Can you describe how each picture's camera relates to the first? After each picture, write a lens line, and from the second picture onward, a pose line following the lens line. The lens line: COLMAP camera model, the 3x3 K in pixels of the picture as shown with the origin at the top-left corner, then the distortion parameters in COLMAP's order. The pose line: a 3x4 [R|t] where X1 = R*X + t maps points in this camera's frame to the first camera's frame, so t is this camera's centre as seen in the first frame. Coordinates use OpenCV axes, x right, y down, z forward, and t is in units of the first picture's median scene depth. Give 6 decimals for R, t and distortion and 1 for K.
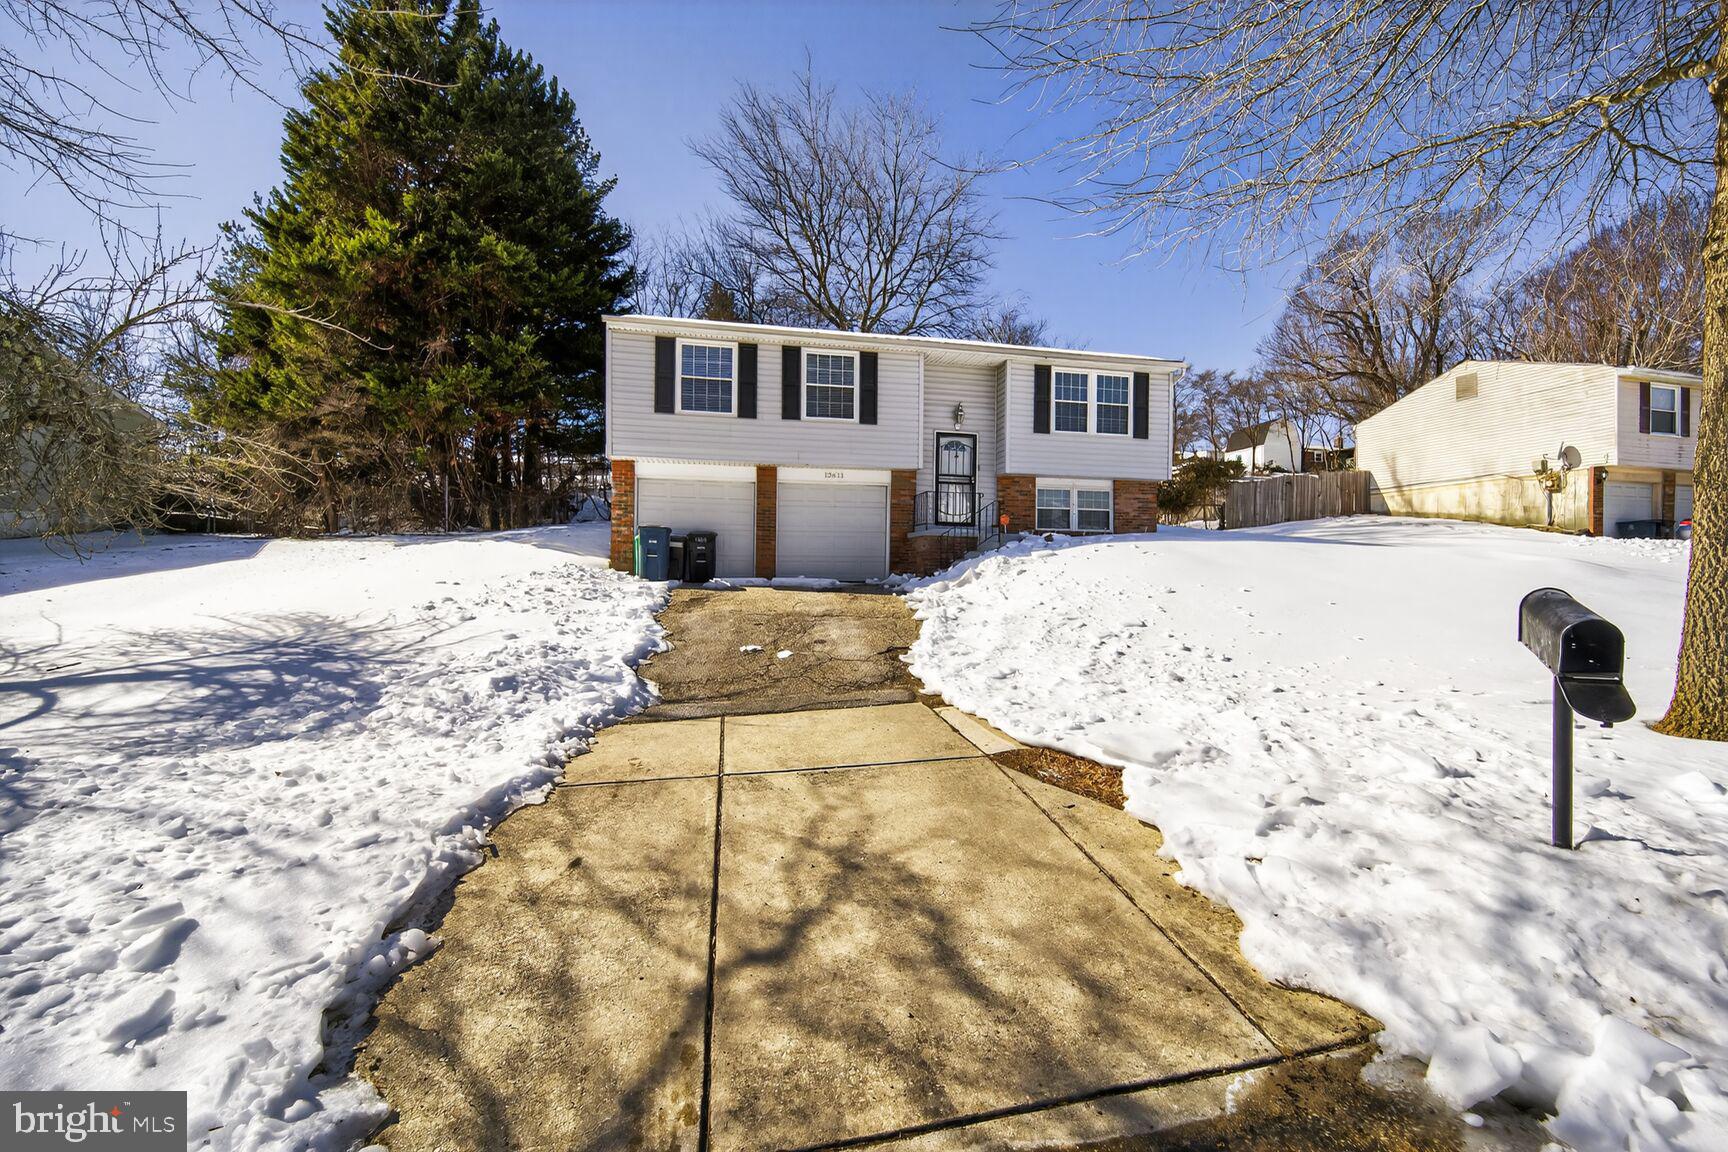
lens RADIAL K [[702.8, 0, 864.0], [0, 702.8, 576.0], [0, 0, 1]] dist [-0.003111, -0.000093]
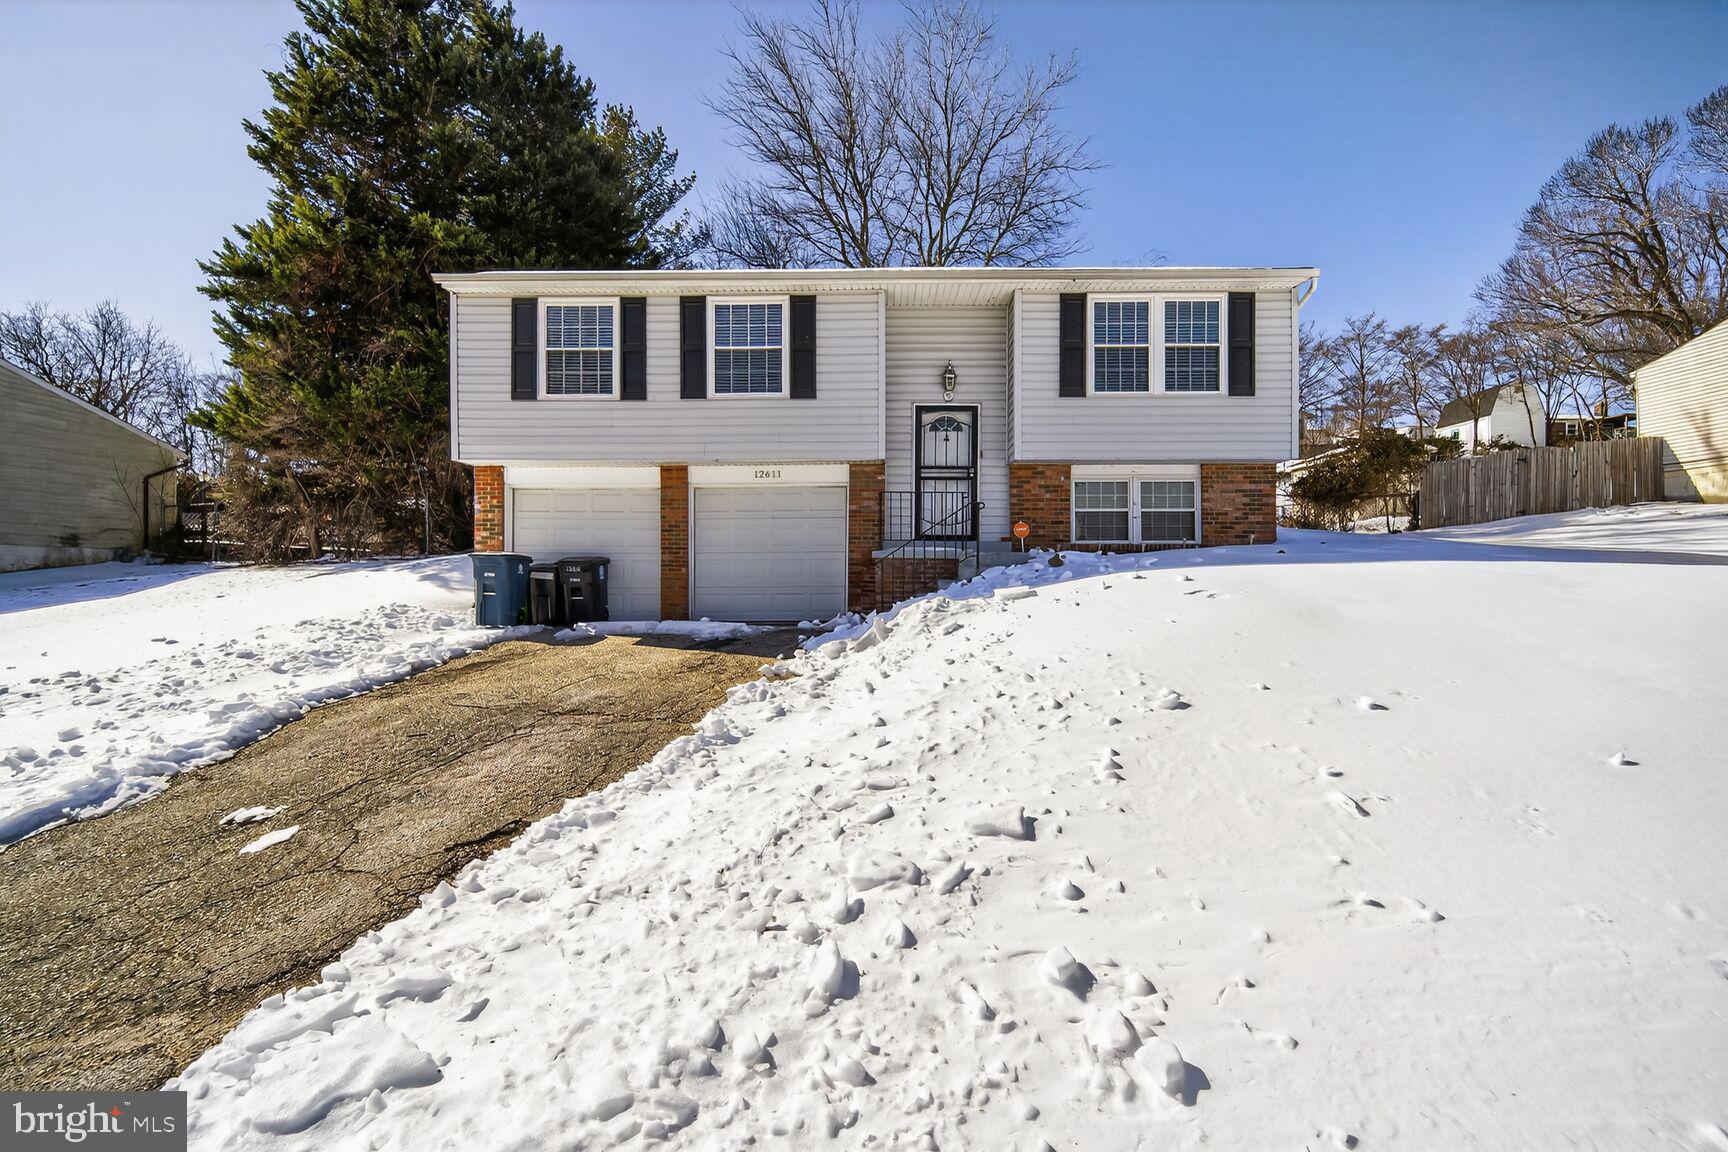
lens RADIAL K [[698.3, 0, 864.0], [0, 698.3, 576.0], [0, 0, 1]] dist [-0.012812, 0.000044]
pose [[0.974698, -0.008959, -0.223348, 0.202736], [0.008469, 0.999959, -0.003148, -0.034953], [0.223367, 0.001177, 0.974734, 0.315892]]
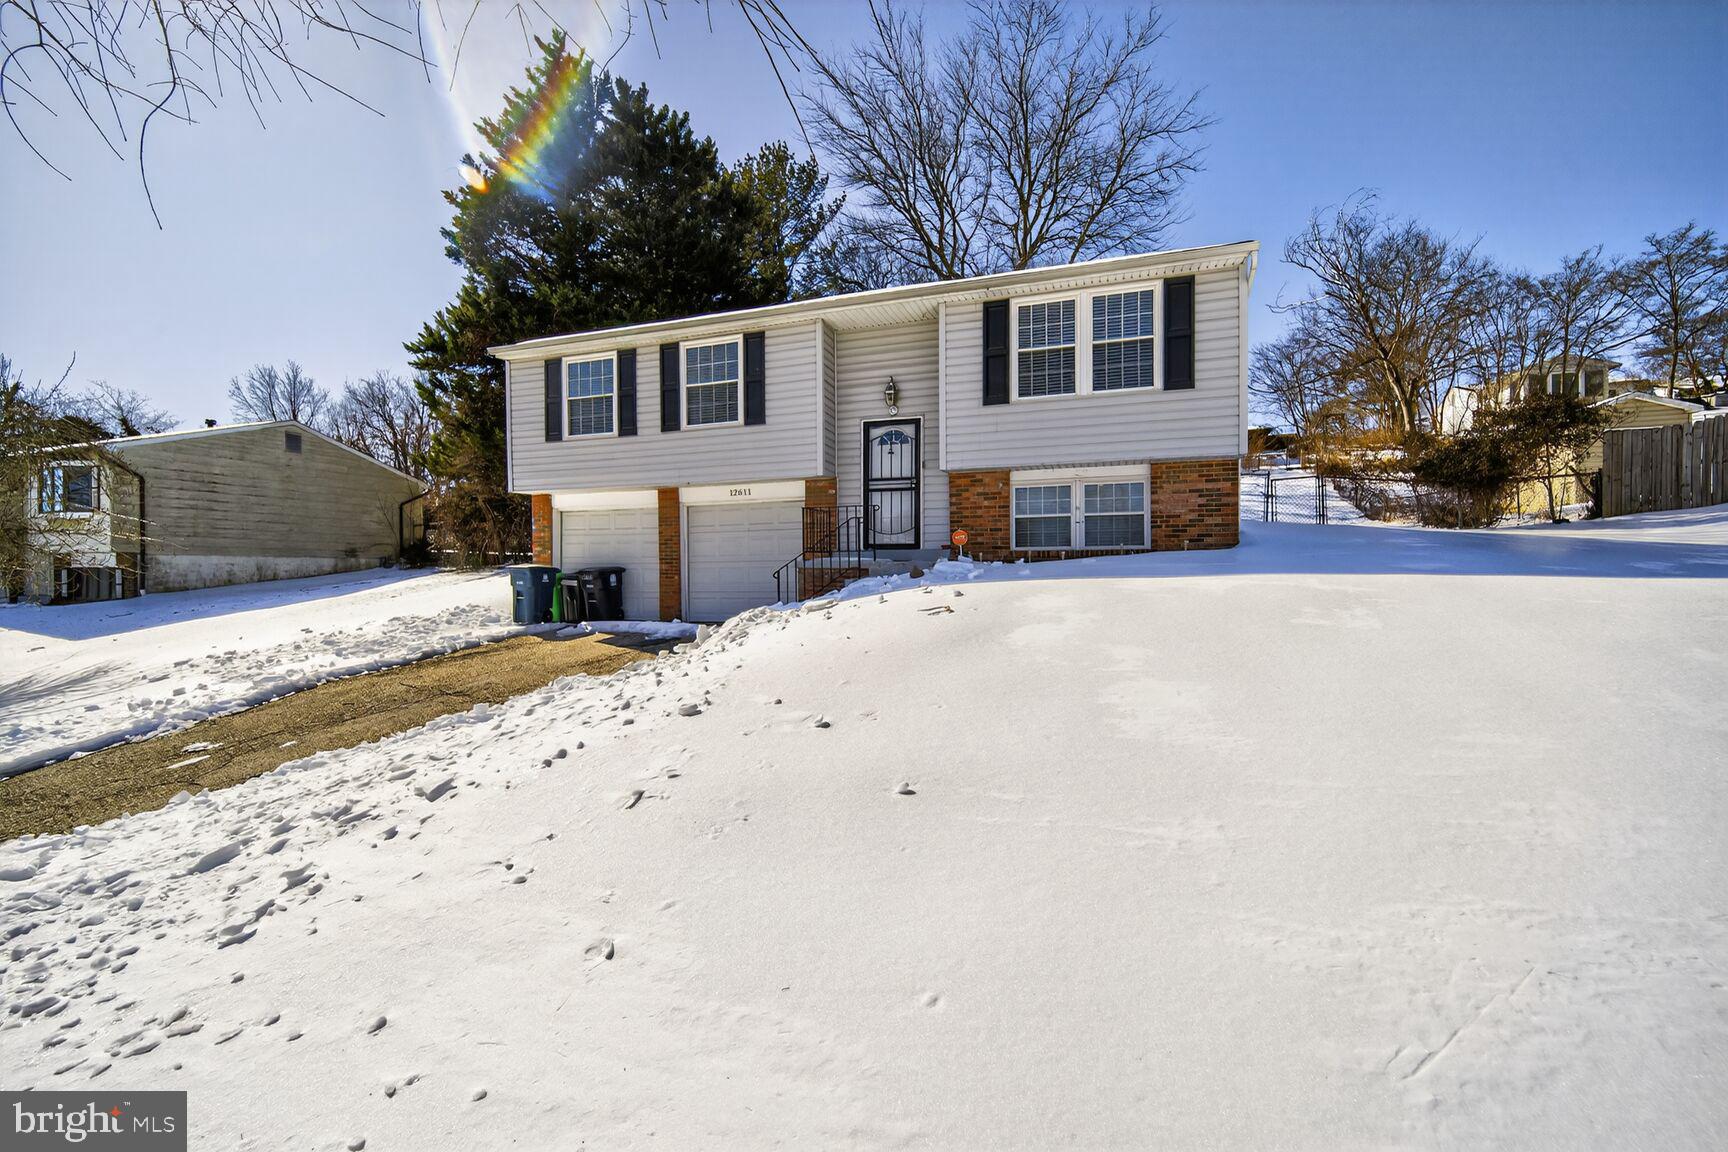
lens RADIAL K [[698.6, 0, 866.6], [0, 698.6, 576.3], [0, 0, 1]] dist [-0.011874, -0.000853]
pose [[0.858157, -0.008617, -0.513316, 0.473096], [0.012754, 0.999908, 0.004537, -0.046587], [0.513230, -0.010441, 0.858188, 0.369781]]
